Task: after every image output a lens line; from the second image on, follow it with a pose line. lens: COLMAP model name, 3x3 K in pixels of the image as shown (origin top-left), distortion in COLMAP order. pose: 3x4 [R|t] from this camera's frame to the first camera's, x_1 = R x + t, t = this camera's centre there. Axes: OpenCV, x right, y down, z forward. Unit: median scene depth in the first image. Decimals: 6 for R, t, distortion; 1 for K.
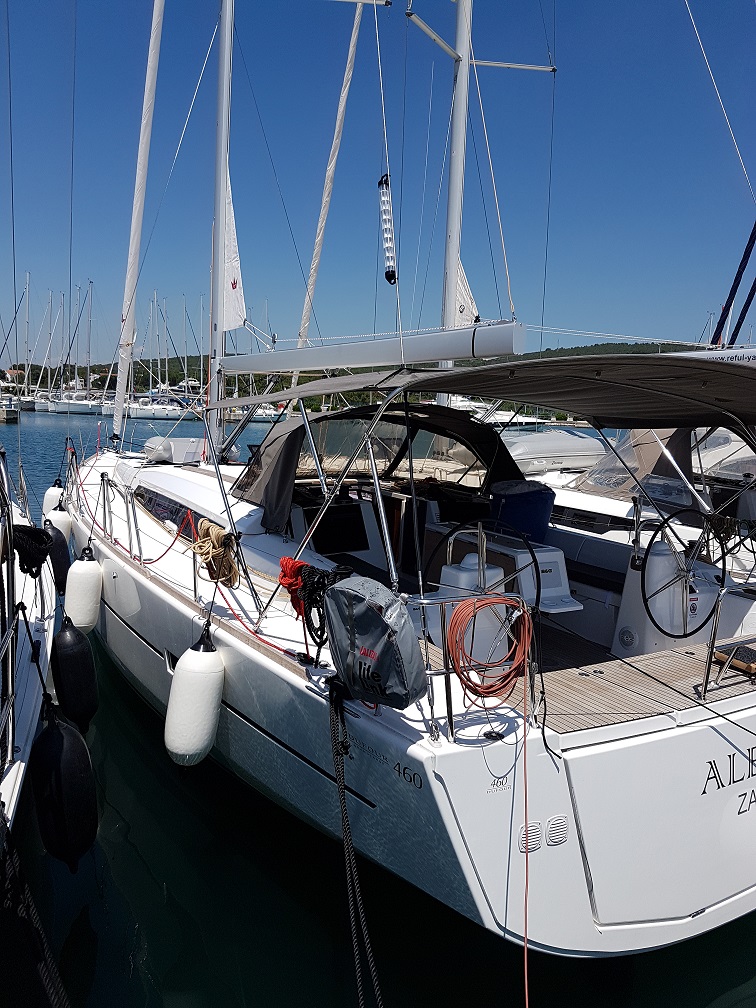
lens RADIAL K [[768.1, 0, 376.8], [0, 768.1, 463.7], [0, 0, 1]] dist [0.142665, -0.247434]
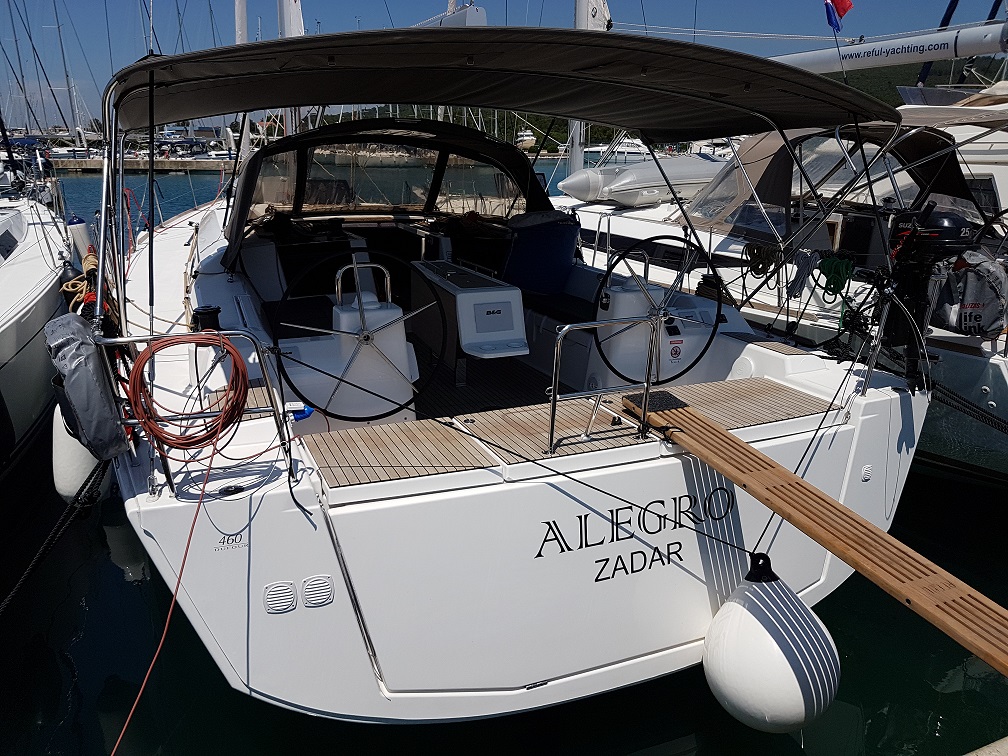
lens RADIAL K [[768.1, 0, 504.0], [0, 768.1, 378.0], [0, 0, 1]] dist [0.142665, -0.247434]
pose [[0.986010, 0.008745, -0.166457, 0.507539], [0.026564, 0.977616, 0.208712, 0.040169], [0.164556, -0.210214, 0.963707, 0.189319]]
